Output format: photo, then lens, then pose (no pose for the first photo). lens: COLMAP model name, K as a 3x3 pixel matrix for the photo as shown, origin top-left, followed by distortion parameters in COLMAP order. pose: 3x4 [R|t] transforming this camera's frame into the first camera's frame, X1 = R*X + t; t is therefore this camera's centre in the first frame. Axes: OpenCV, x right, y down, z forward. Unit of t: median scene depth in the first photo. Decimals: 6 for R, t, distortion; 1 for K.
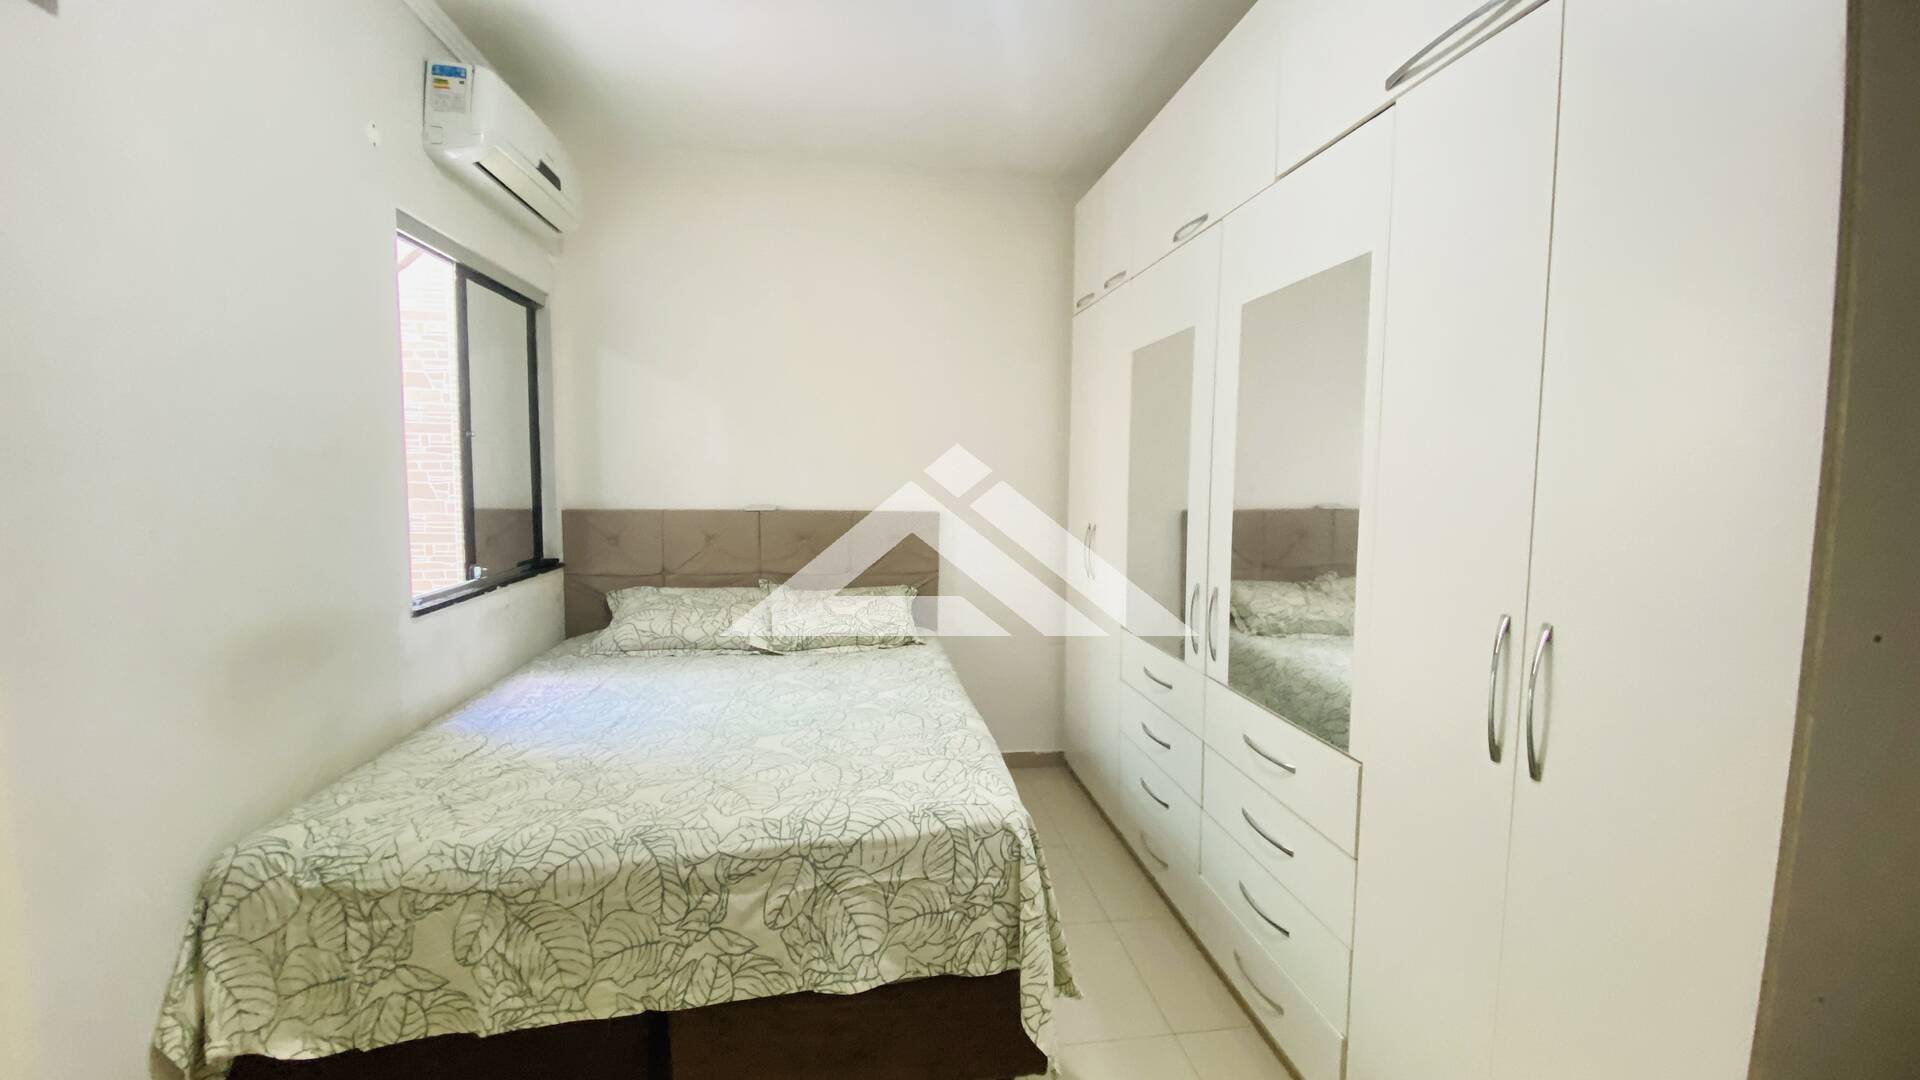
lens RADIAL K [[772.4, 0, 964.3], [0, 772.4, 531.2], [0, 0, 1]] dist [0.025895, -0.024060]
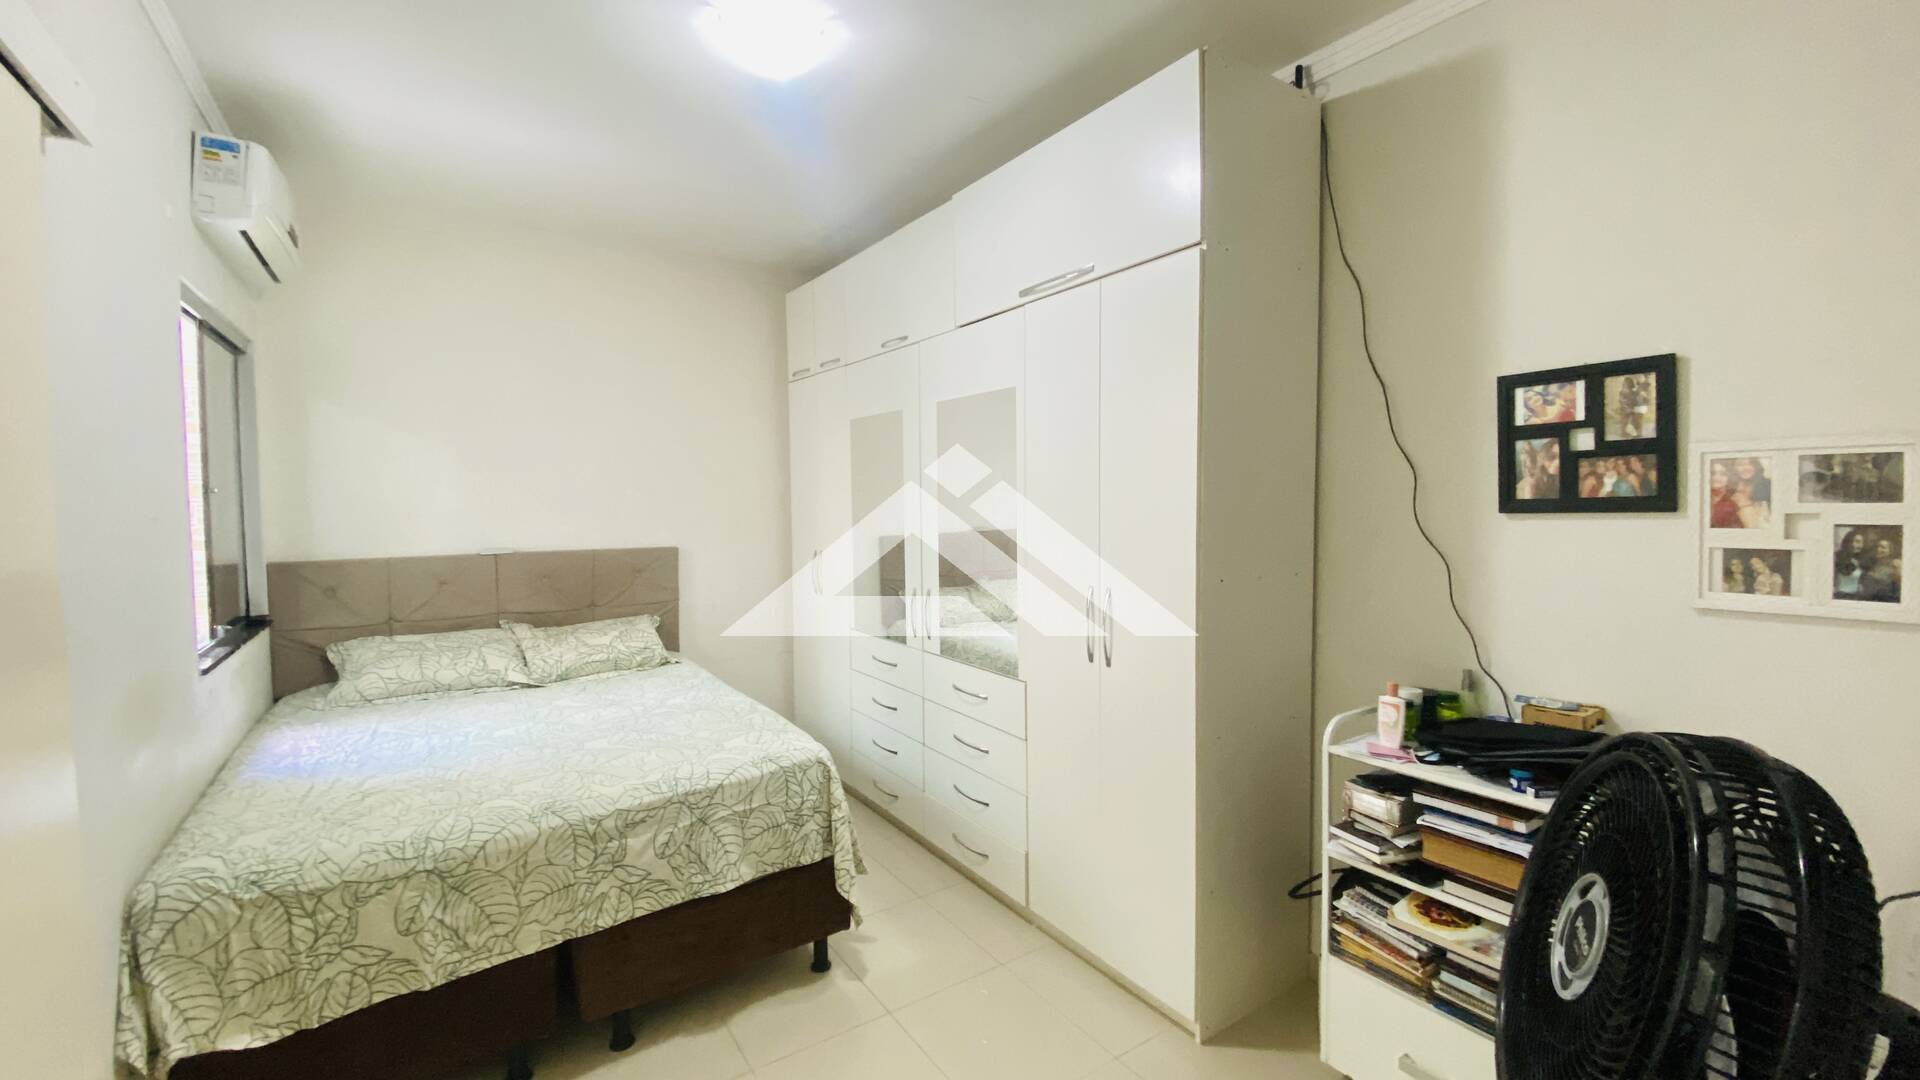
lens RADIAL K [[769.0, 0, 973.4], [0, 769.0, 532.2], [0, 0, 1]] dist [0.018537, -0.019389]
pose [[0.893458, -0.037514, 0.447577, -0.341983], [0.051787, 0.998464, -0.019691, -0.005794], [-0.446151, 0.040771, 0.894029, -0.479631]]
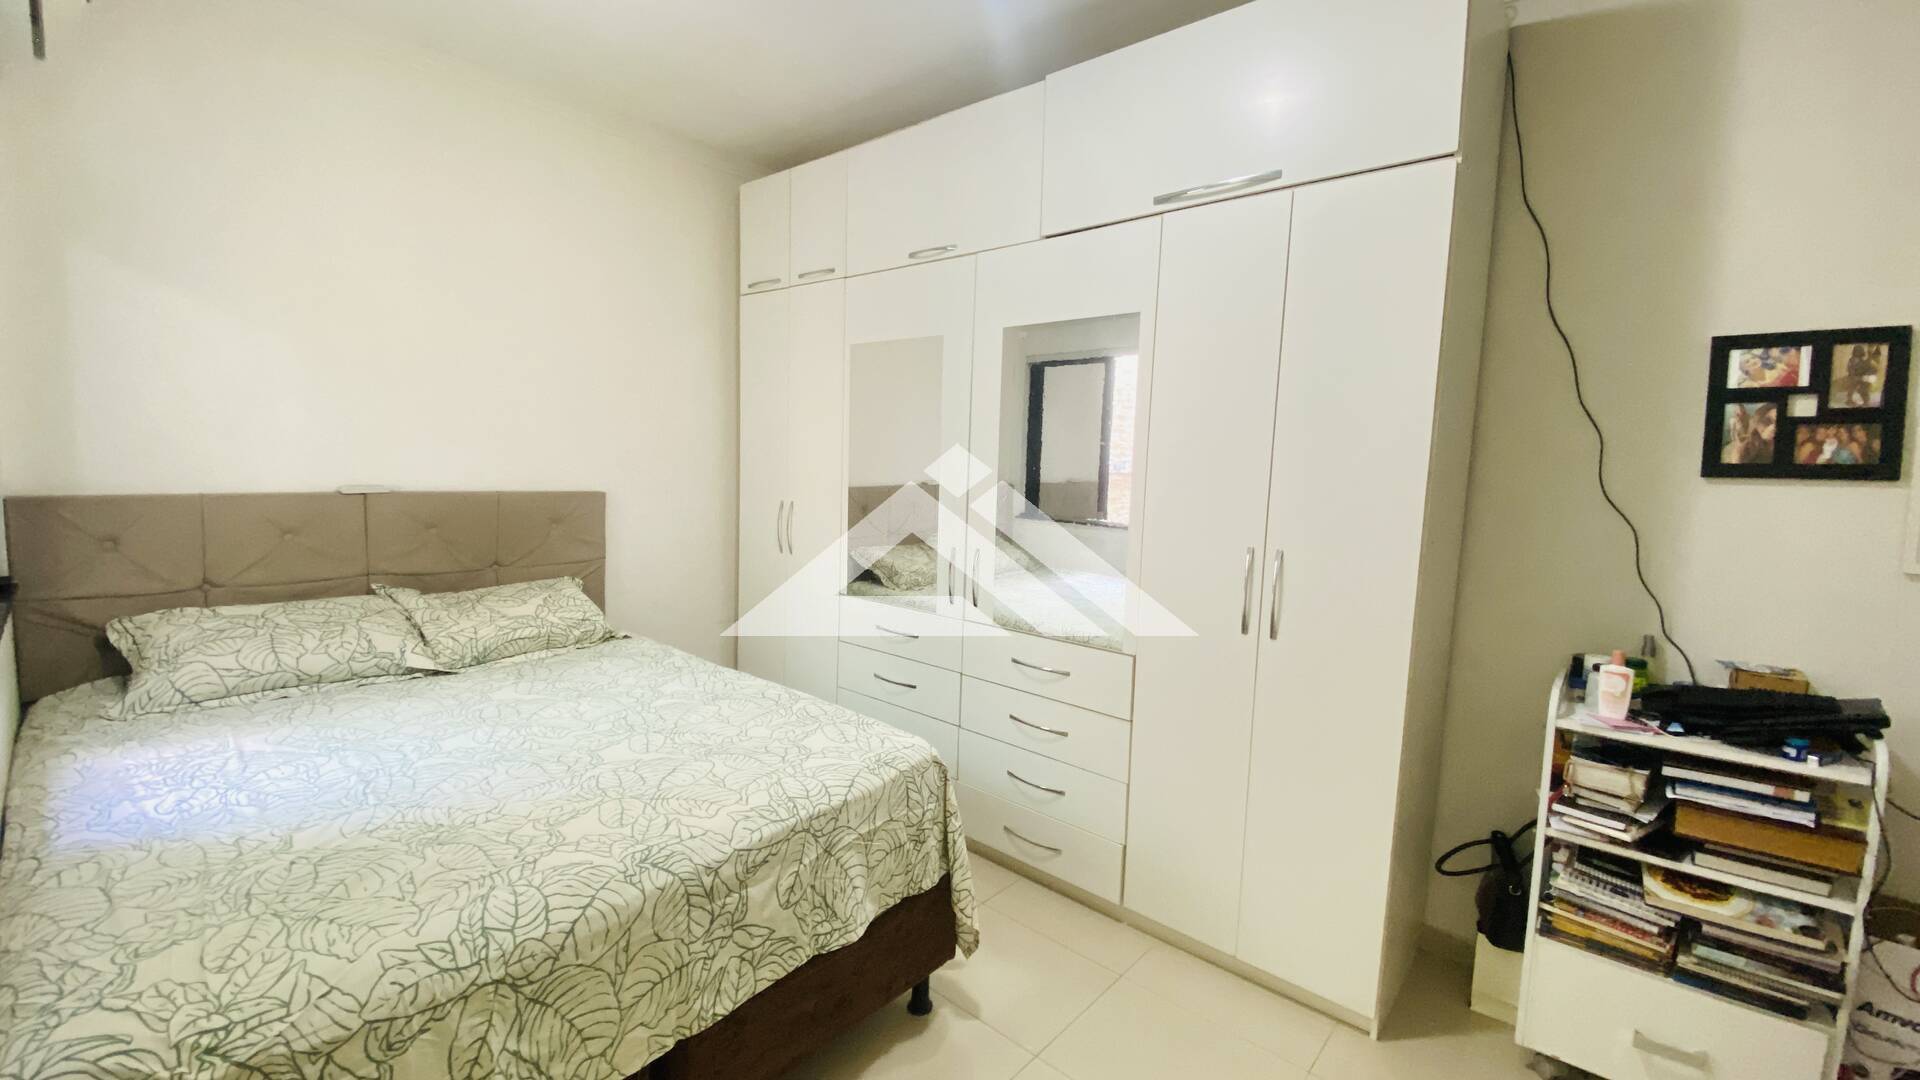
lens RADIAL K [[769.0, 0, 973.4], [0, 769.0, 532.2], [0, 0, 1]] dist [0.018537, -0.019389]
pose [[0.750683, -0.045480, 0.659095, -0.697559], [0.025092, 0.998871, 0.040347, -0.008079], [-0.660186, -0.013750, 0.750976, 0.097232]]
